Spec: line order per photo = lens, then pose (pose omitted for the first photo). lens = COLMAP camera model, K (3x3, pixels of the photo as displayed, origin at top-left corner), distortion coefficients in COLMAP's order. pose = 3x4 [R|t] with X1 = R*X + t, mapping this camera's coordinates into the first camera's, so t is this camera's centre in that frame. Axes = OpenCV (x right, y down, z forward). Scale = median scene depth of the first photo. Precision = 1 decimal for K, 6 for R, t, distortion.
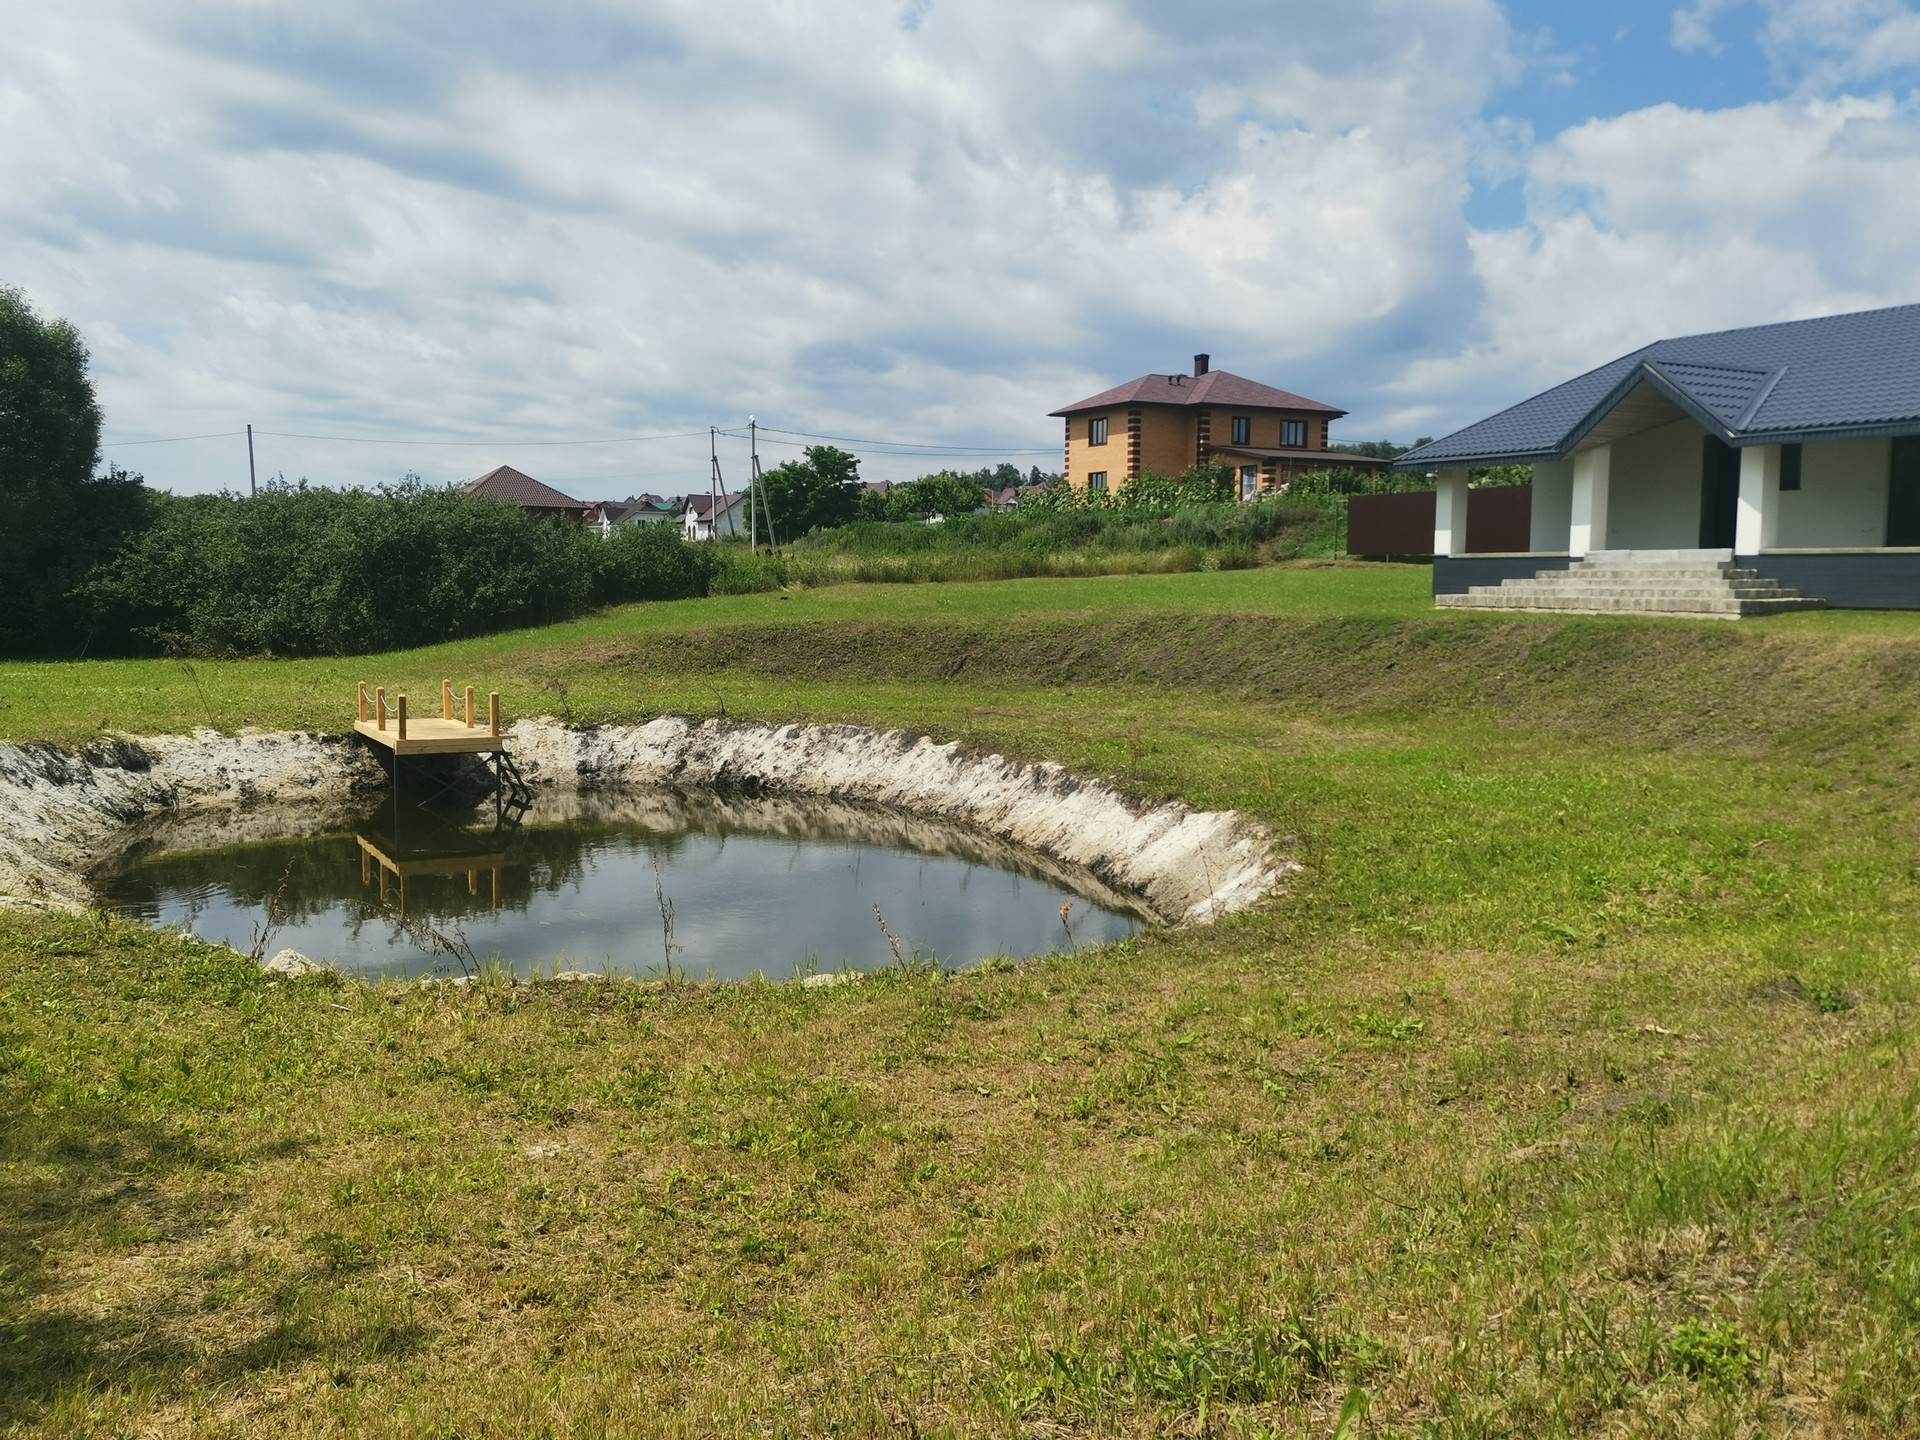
lens RADIAL K [[1647.1, 0, 979.8], [0, 1647.1, 715.3], [0, 0, 1]] dist [0.094344, -0.106913]
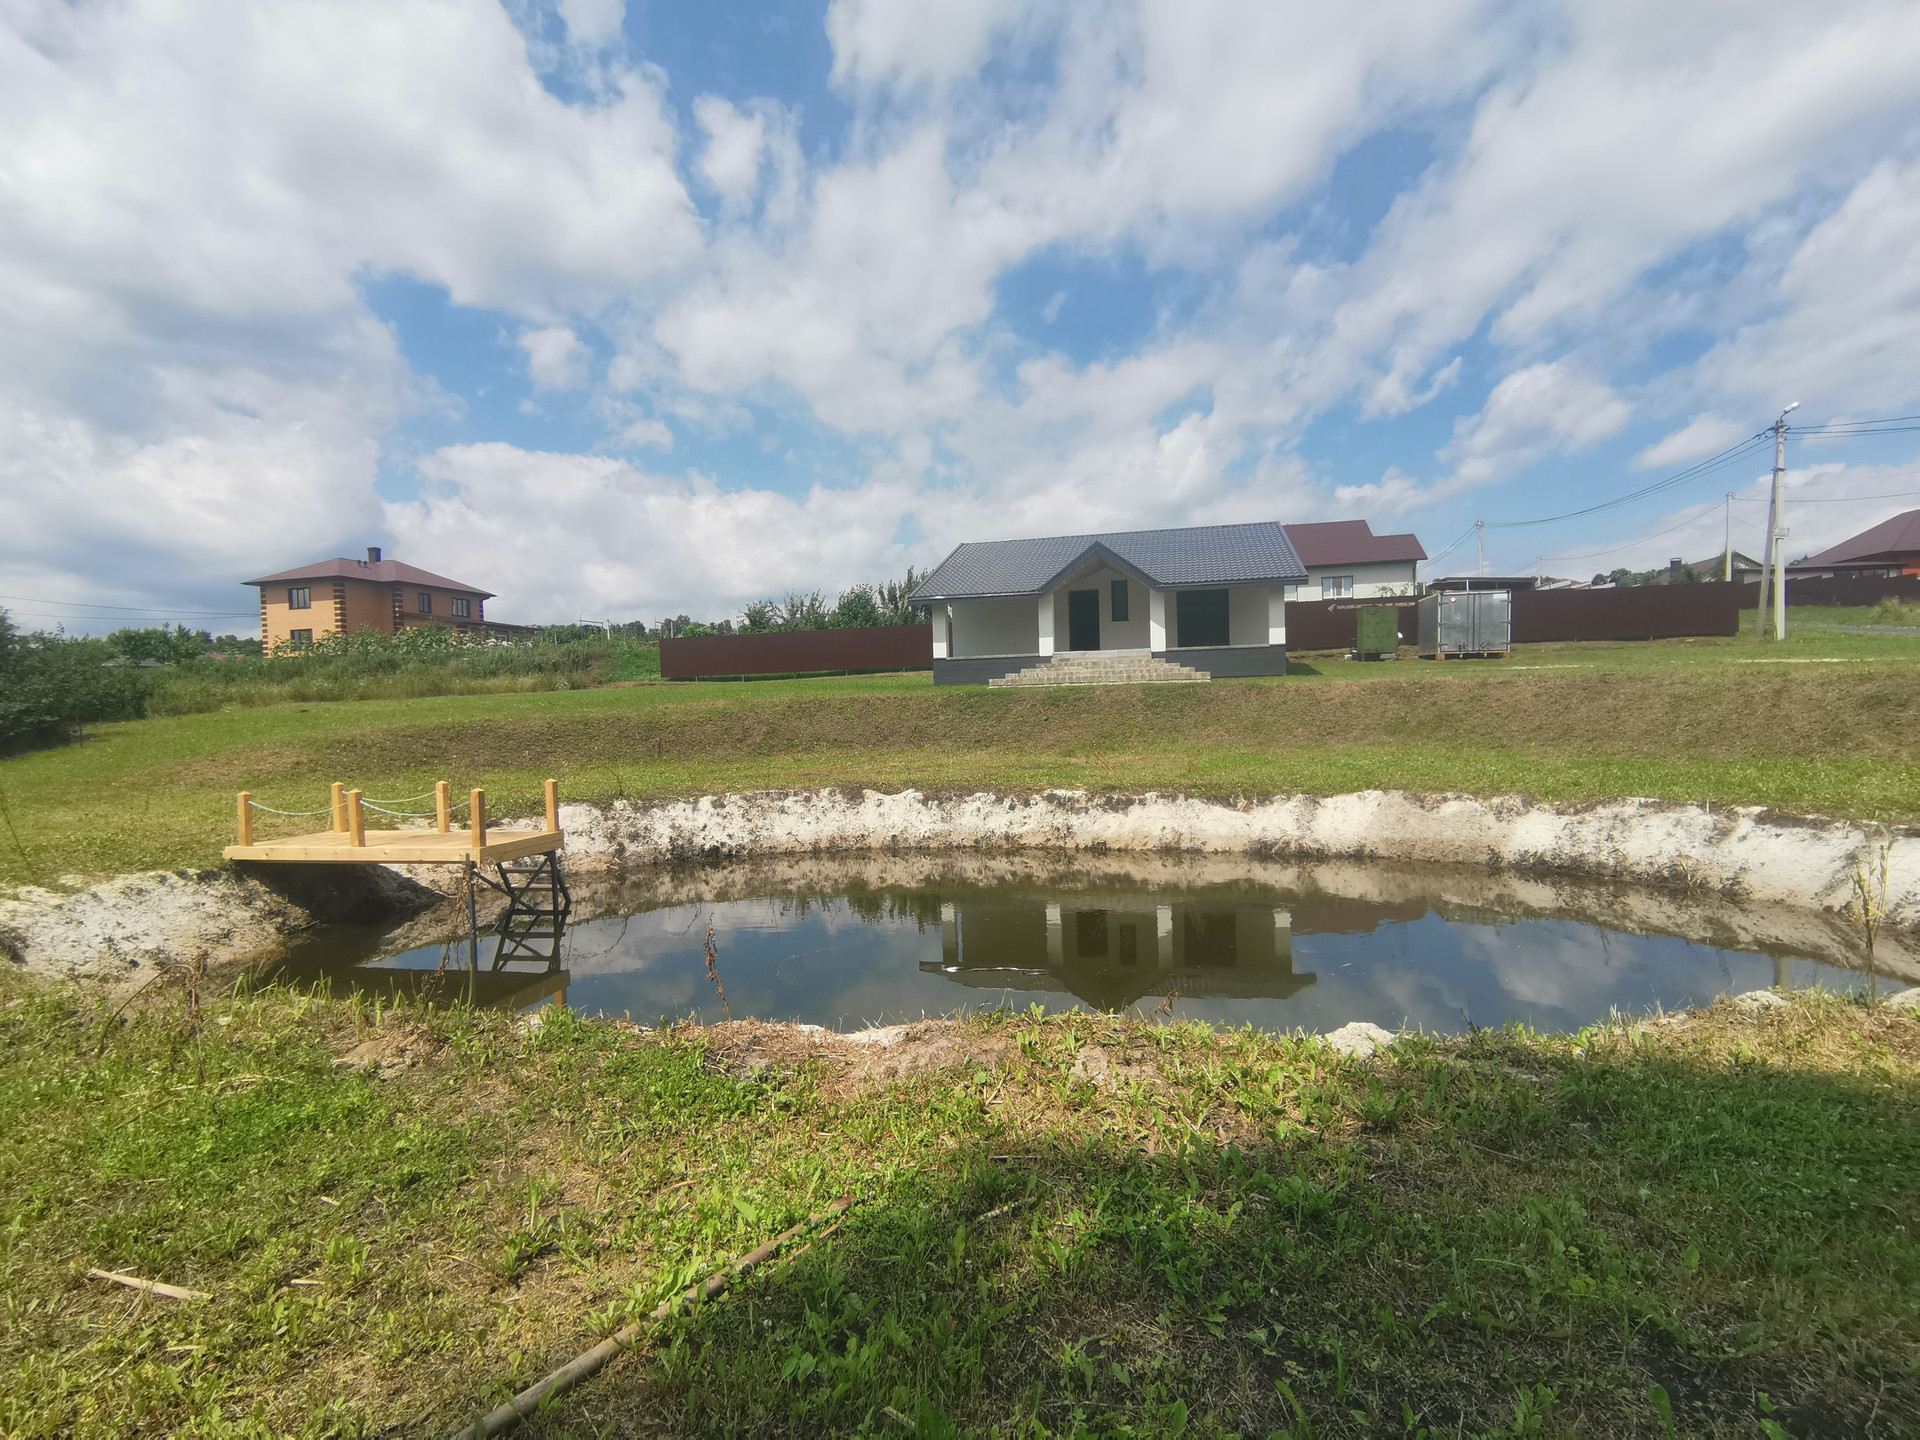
lens RADIAL K [[954.2, 0, 950.0], [0, 954.2, 745.0], [0, 0, 1]] dist [0.000657, -0.015584]
pose [[0.661481, -0.058333, 0.747690, -0.470366], [0.099277, 0.995008, -0.010202, -0.005799], [-0.743362, 0.080976, 0.663970, 0.476489]]
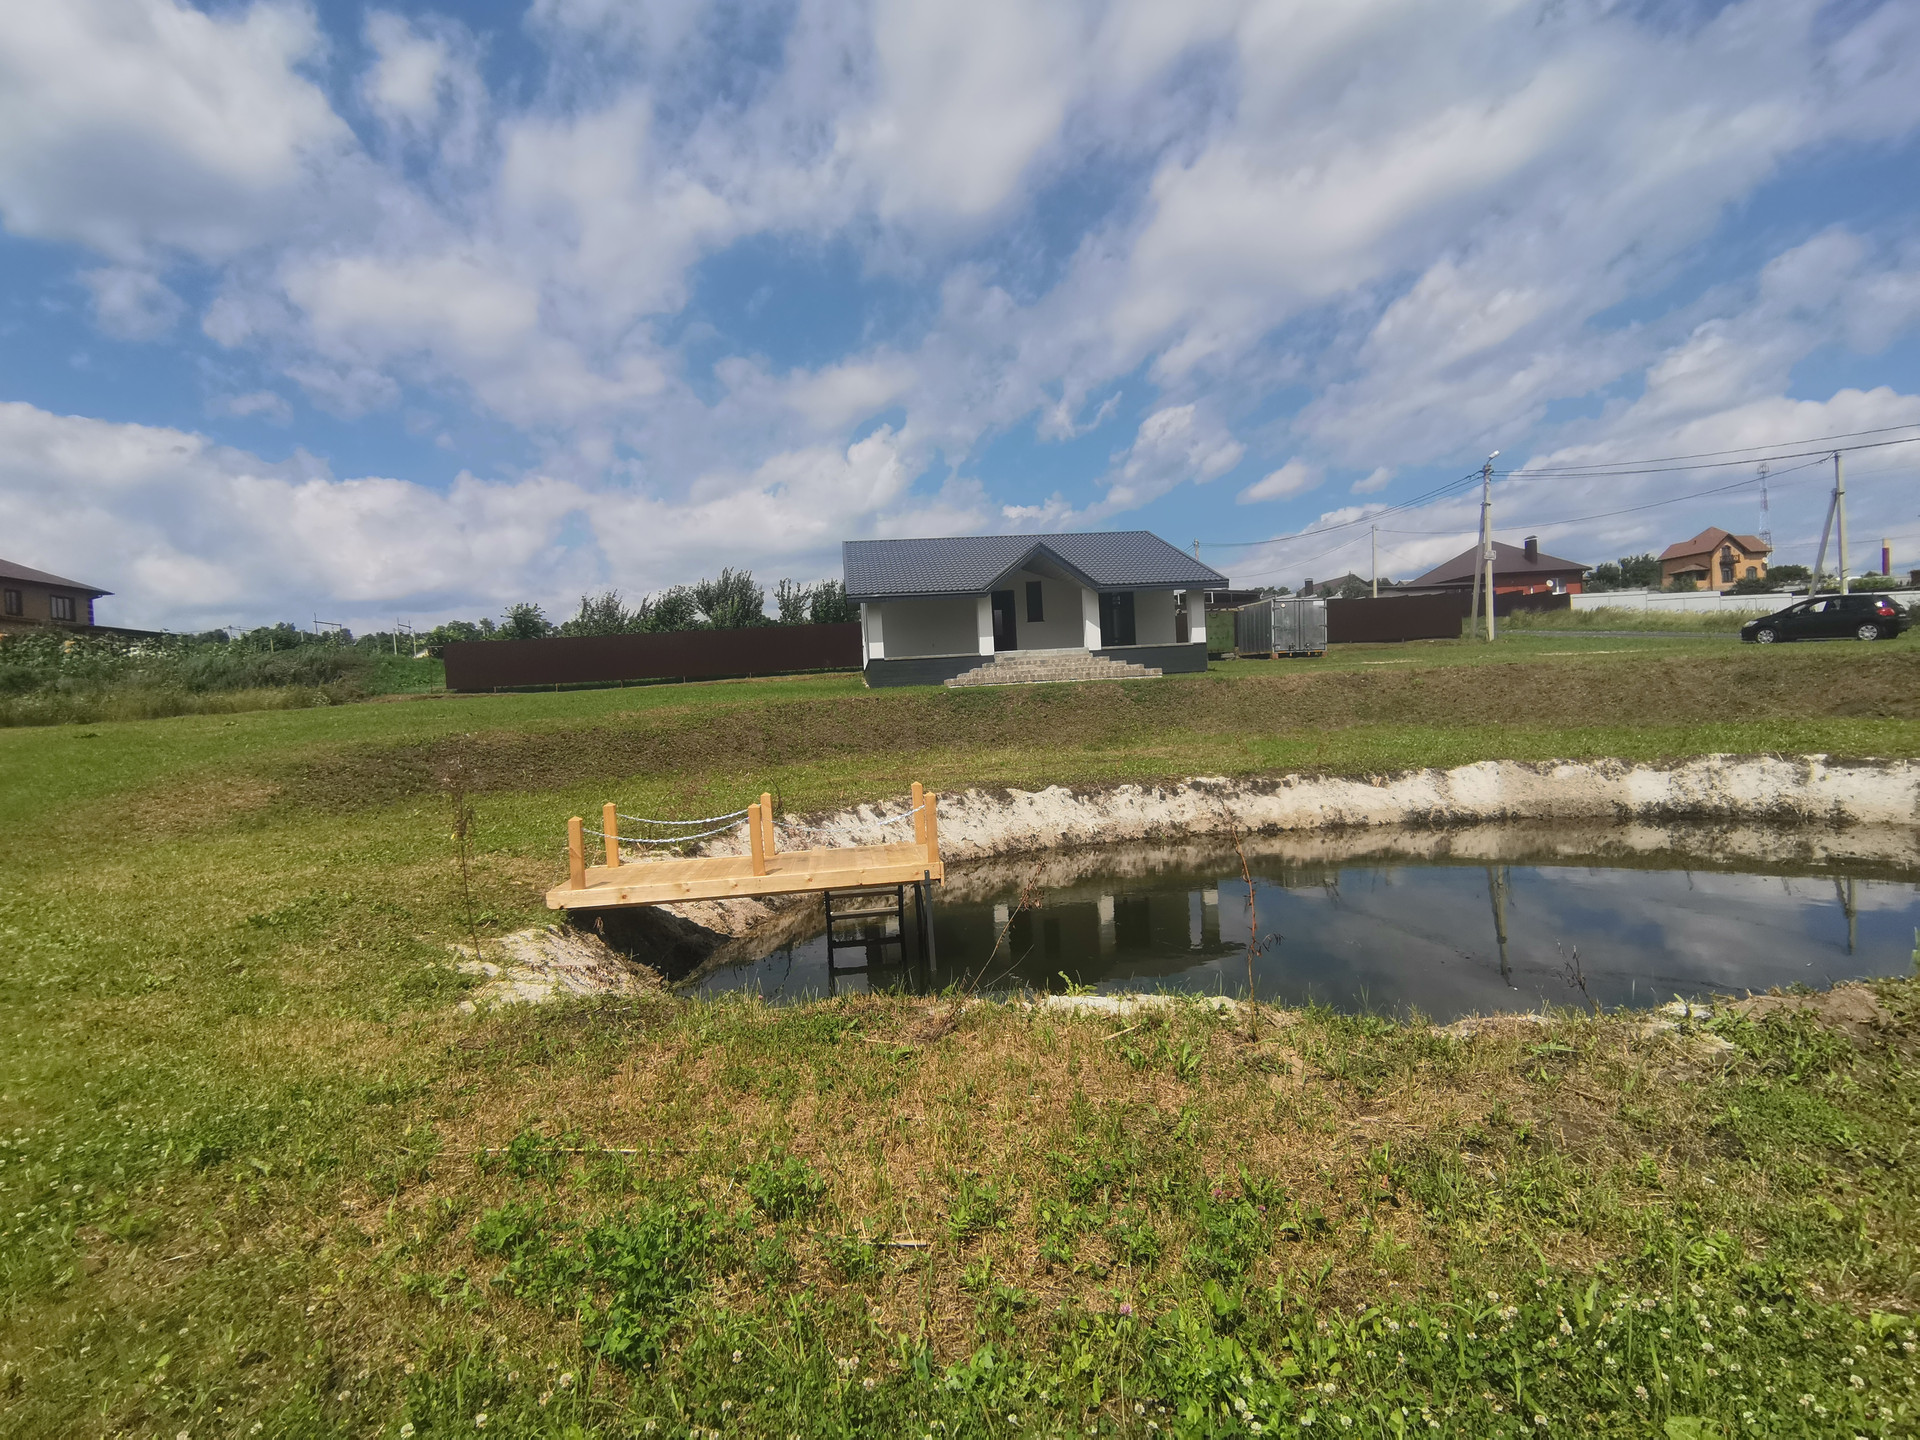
lens RADIAL K [[954.2, 0, 928.3], [0, 954.2, 782.0], [0, 0, 1]] dist [0.000657, -0.015584]
pose [[0.360031, -0.104228, 0.927100, -0.612072], [0.138718, 0.988674, 0.057280, -0.034174], [-0.922570, 0.107983, 0.370411, 0.767467]]
